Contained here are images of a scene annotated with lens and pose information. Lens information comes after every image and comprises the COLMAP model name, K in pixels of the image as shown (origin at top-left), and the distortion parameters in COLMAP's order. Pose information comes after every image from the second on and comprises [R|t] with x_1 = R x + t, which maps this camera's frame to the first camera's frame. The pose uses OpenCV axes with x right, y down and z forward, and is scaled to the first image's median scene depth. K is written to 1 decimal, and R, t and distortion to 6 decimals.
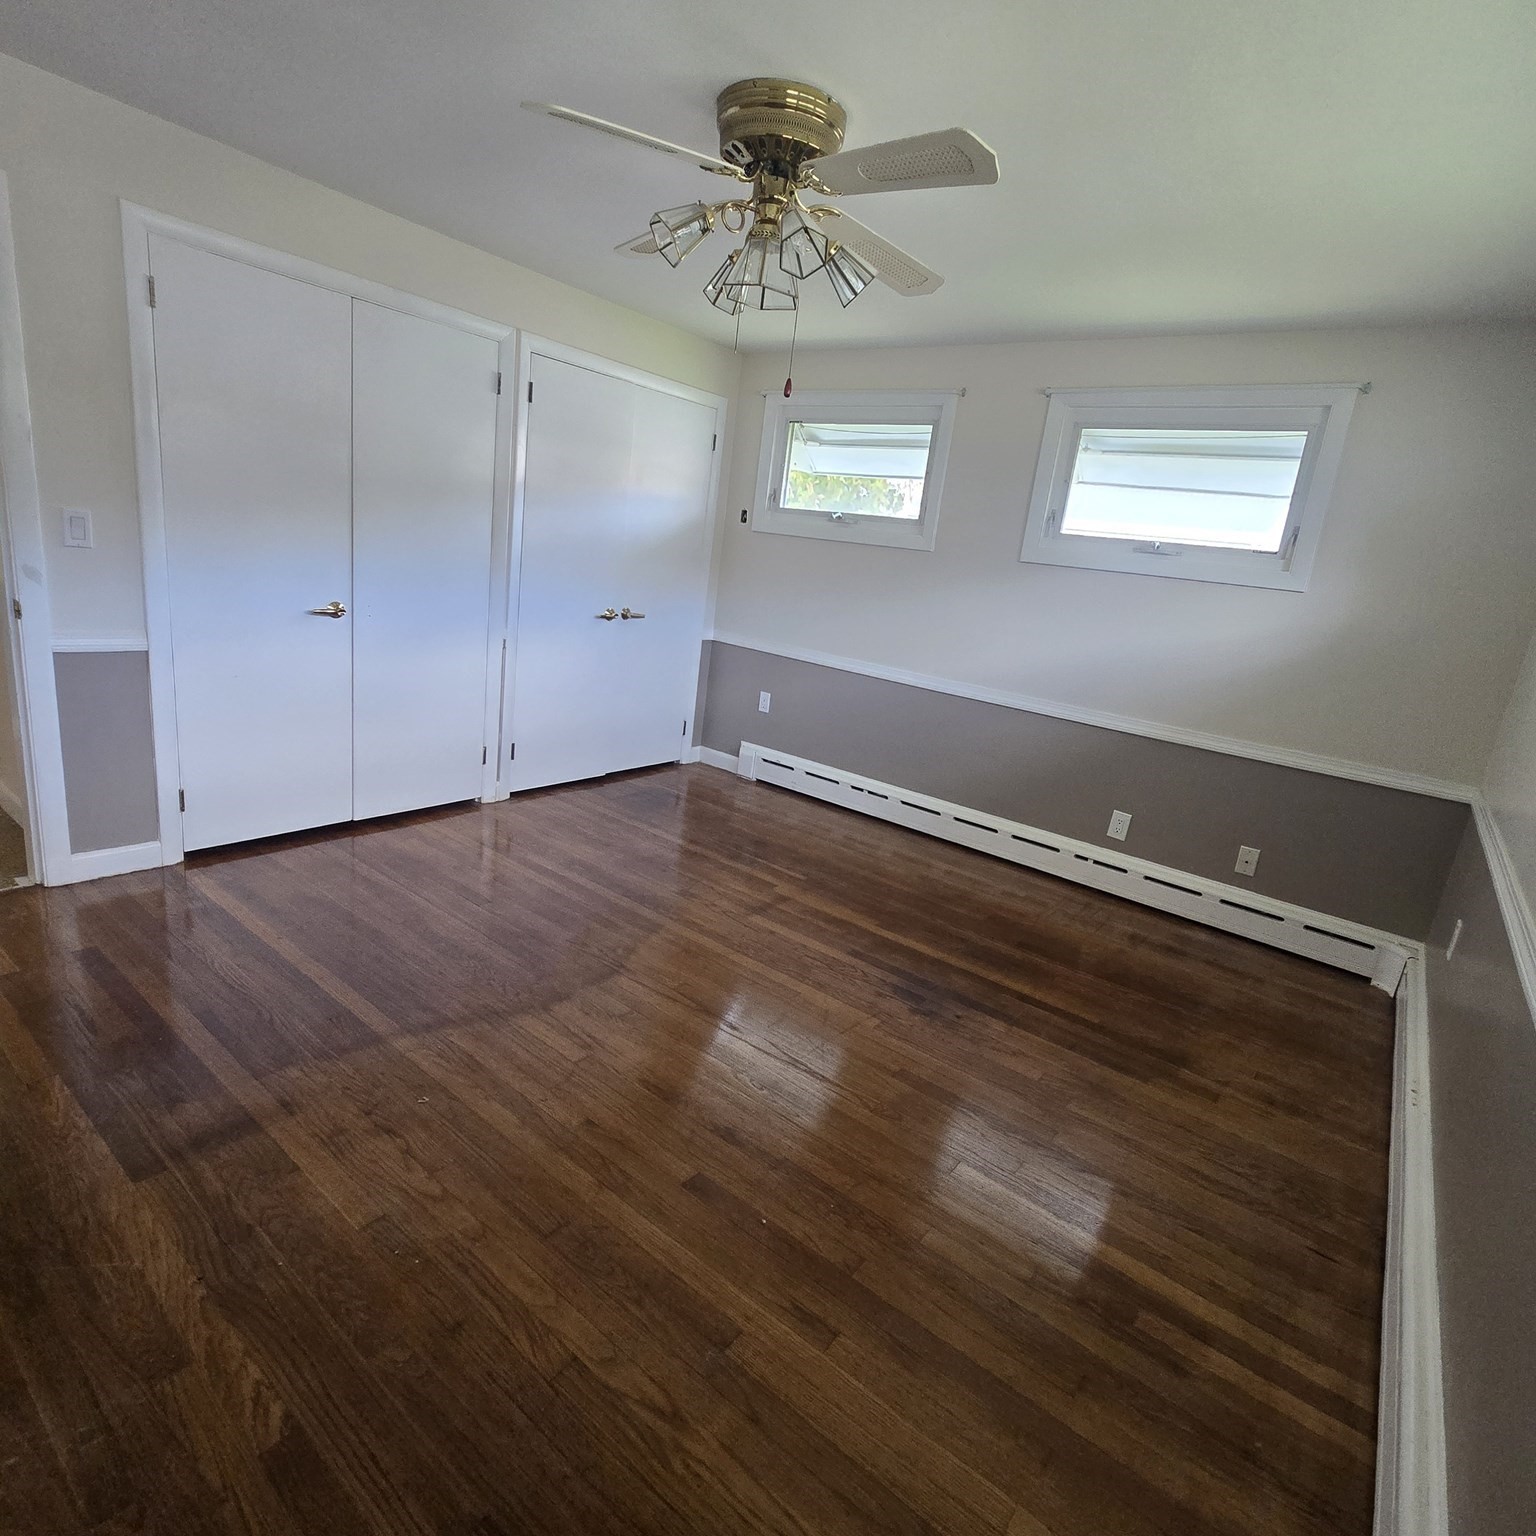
lens RADIAL K [[836.9, 0, 772.6], [0, 836.9, 763.9], [0, 0, 1]] dist [-0.000037, 0.001022]
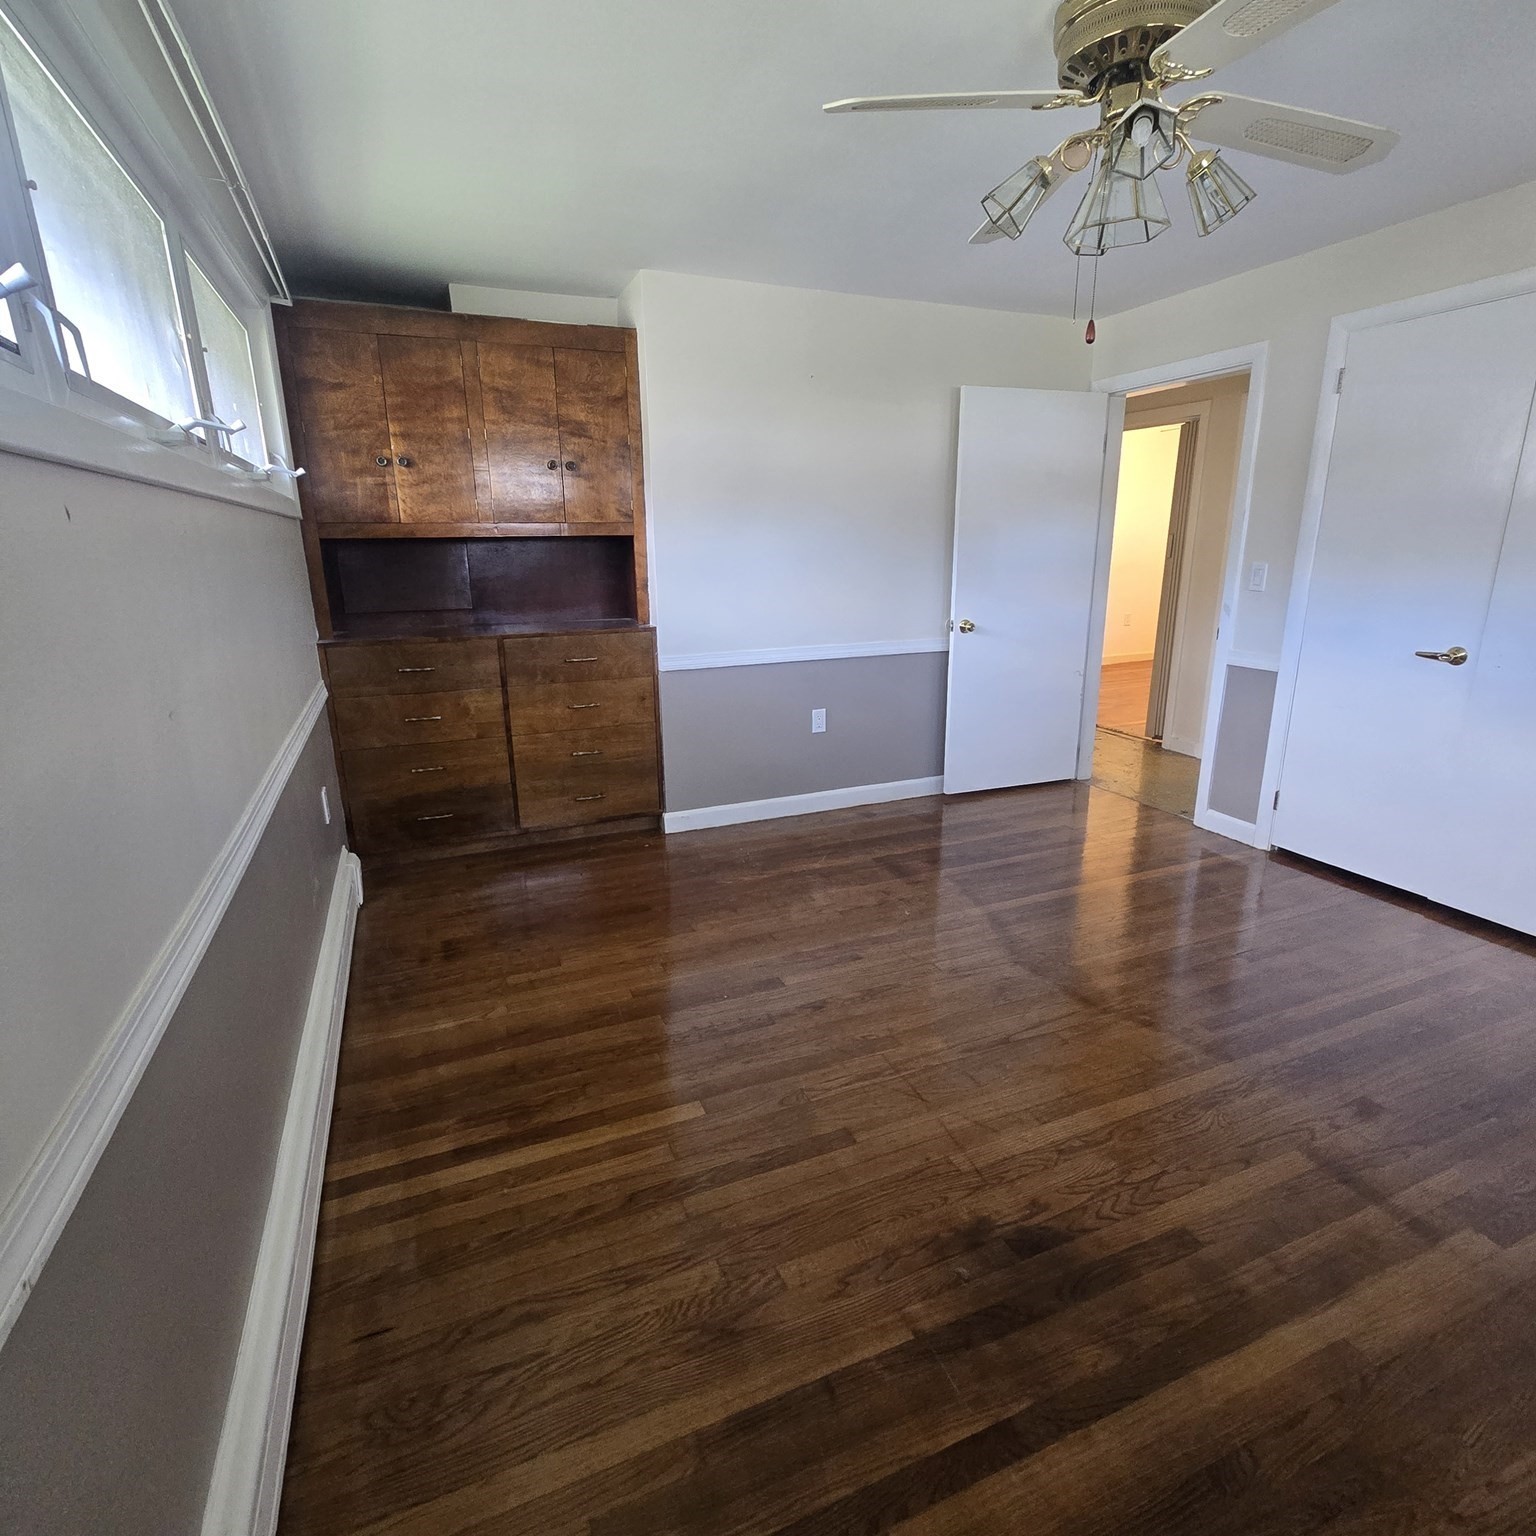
lens RADIAL K [[836.9, 0, 772.6], [0, 836.9, 763.9], [0, 0, 1]] dist [-0.000037, 0.001022]
pose [[-0.489045, 0.117044, -0.864370, 0.719043], [-0.264734, 0.924296, 0.274940, -0.152894], [0.831114, 0.363287, -0.421037, 0.953649]]
